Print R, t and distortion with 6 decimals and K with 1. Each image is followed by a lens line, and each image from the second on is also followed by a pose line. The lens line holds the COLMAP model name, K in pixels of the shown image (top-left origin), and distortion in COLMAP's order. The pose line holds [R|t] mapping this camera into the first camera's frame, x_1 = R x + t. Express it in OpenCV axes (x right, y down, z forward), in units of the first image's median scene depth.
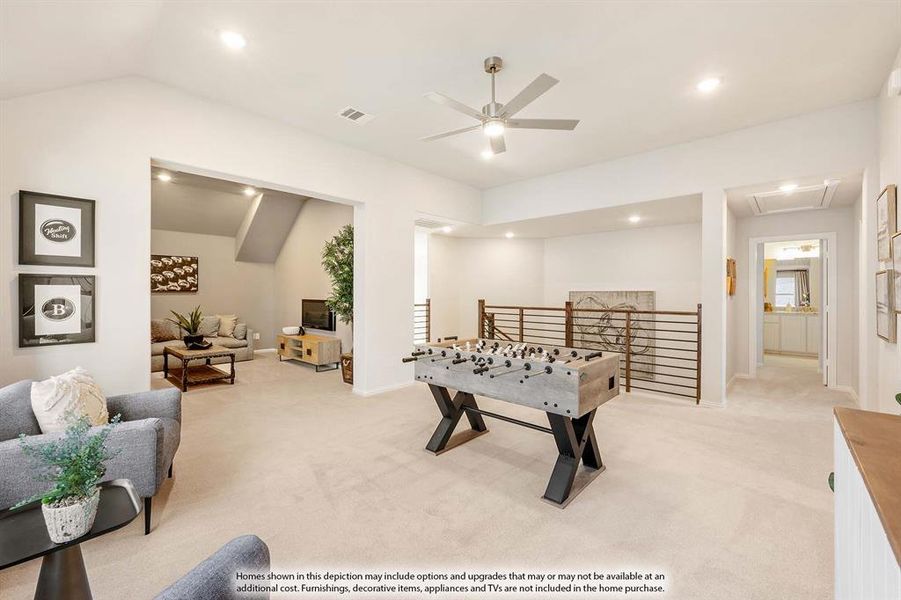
lens RADIAL K [[368.6, 0, 447.4], [0, 368.6, 306.4], [0, 0, 1]] dist [-0.000955, -0.000135]
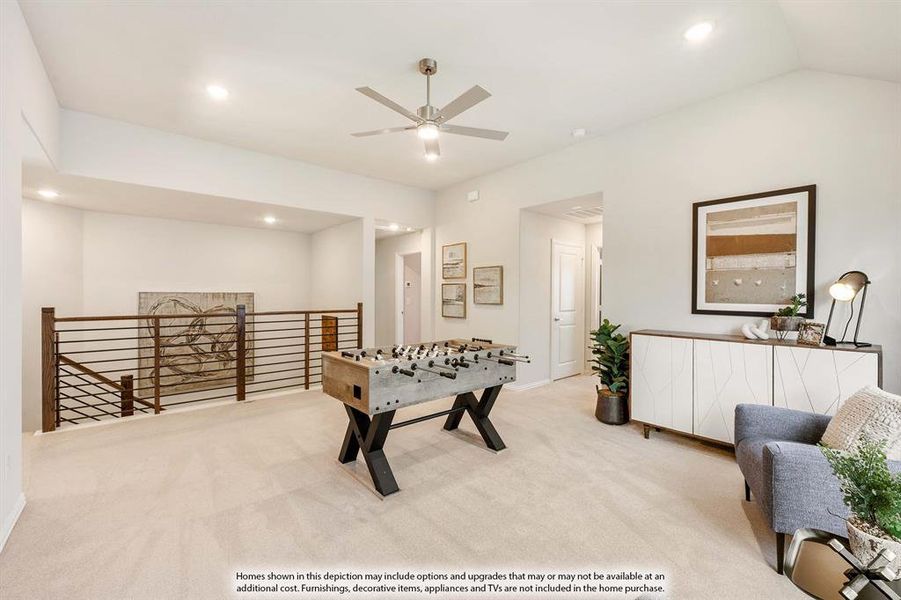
lens RADIAL K [[368.6, 0, 447.4], [0, 368.6, 306.4], [0, 0, 1]] dist [-0.000955, -0.000135]
pose [[0.122195, -0.032772, 0.991965, -0.388457], [0.036580, 0.998924, 0.028496, -0.014214], [-0.991832, 0.032804, 0.123262, 0.374997]]
